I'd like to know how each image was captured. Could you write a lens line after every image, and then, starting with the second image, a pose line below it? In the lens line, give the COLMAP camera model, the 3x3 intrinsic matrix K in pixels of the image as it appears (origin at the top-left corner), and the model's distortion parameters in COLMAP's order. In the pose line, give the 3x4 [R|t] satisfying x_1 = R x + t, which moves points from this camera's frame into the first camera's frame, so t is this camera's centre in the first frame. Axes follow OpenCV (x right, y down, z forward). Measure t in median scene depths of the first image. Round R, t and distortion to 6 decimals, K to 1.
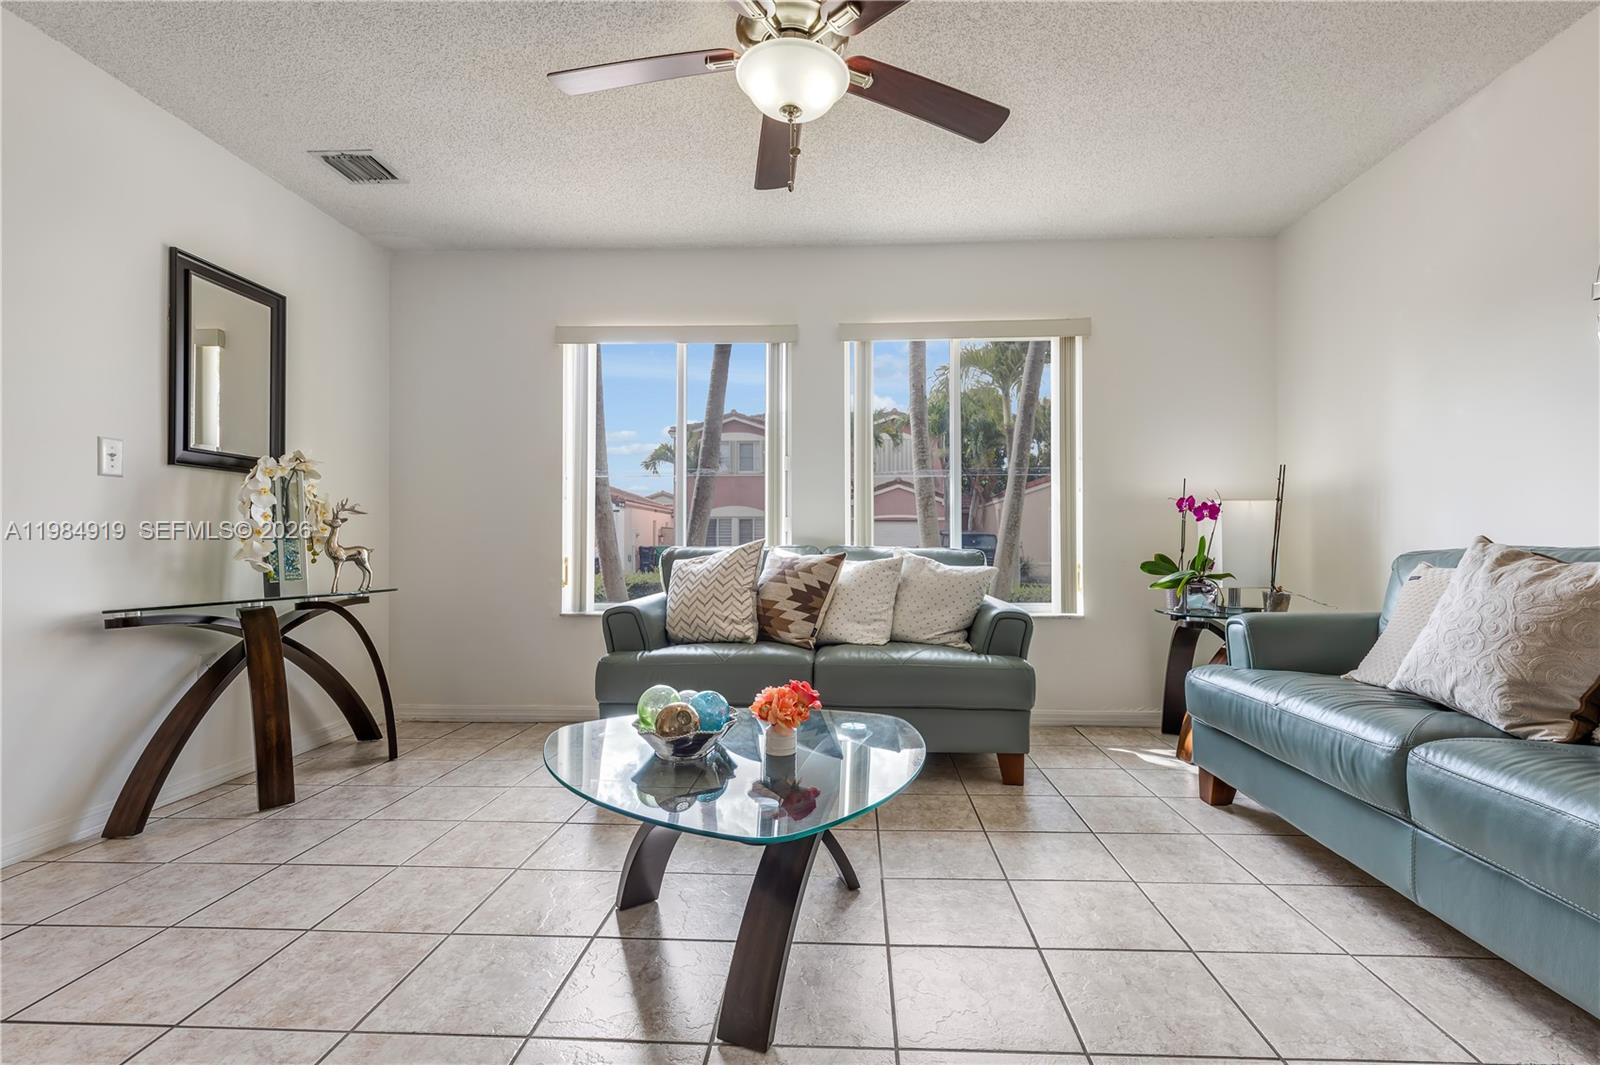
lens RADIAL K [[717.0, 0, 818.9], [0, 717.0, 555.7], [0, 0, 1]] dist [0.003423, -0.001385]
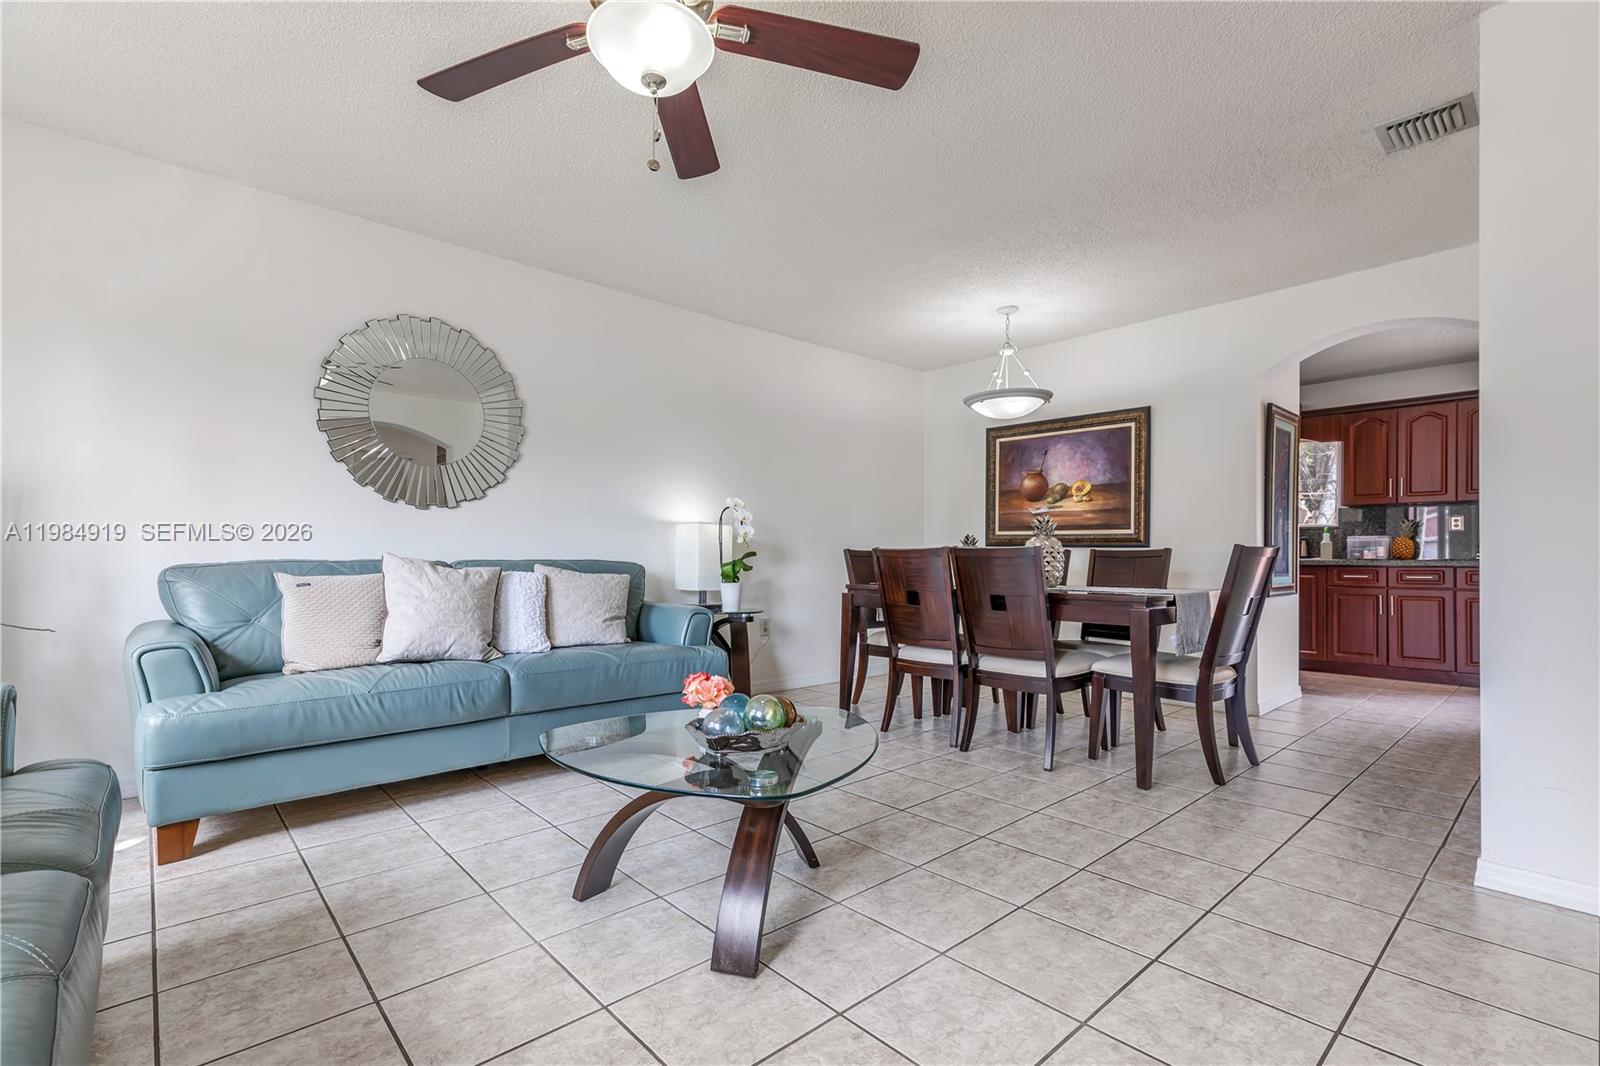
lens RADIAL K [[717.0, 0, 786.7], [0, 717.0, 554.7], [0, 0, 1]] dist [0.003423, -0.001385]
pose [[-0.695158, -0.000381, 0.718857, -0.501693], [0.003418, 0.999987, 0.003836, -0.017527], [-0.718849, 0.005123, -0.695148, 0.924888]]
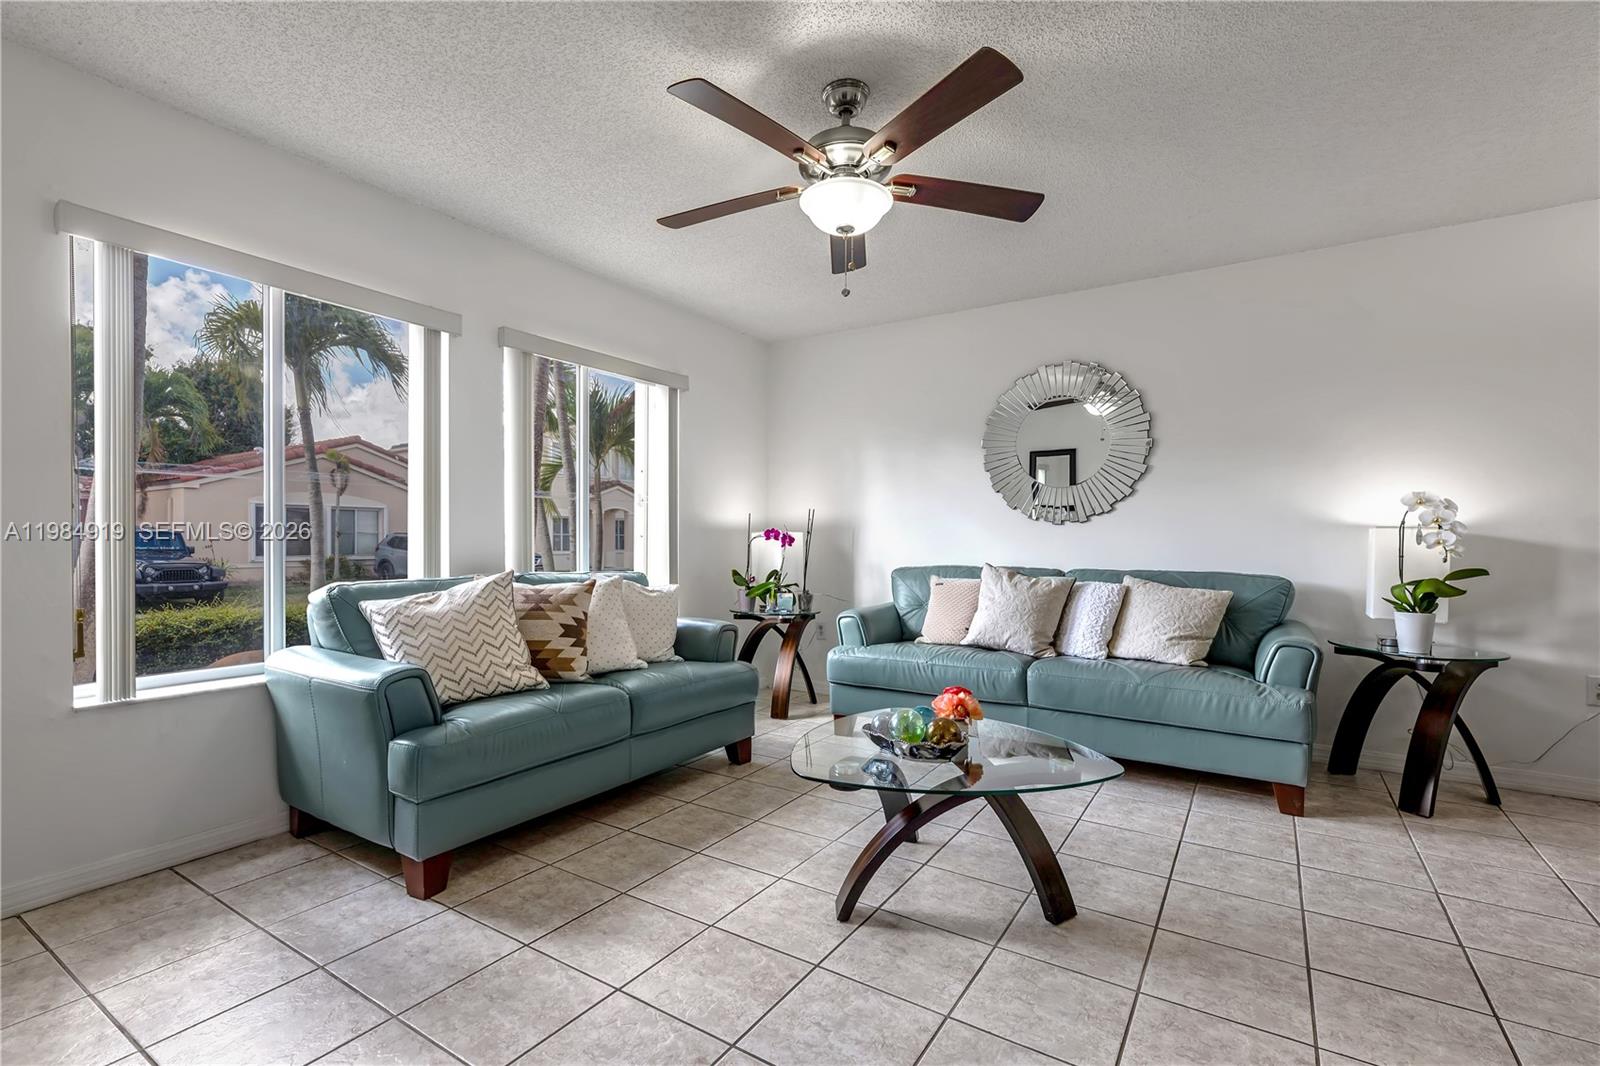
lens RADIAL K [[717.0, 0, 802.1], [0, 717.0, 549.9], [0, 0, 1]] dist [0.003423, -0.001385]
pose [[0.507217, -0.015016, 0.861688, -0.698889], [0.006550, 0.999886, 0.013569, -0.061962], [-0.861794, -0.001238, 0.507258, 0.264720]]
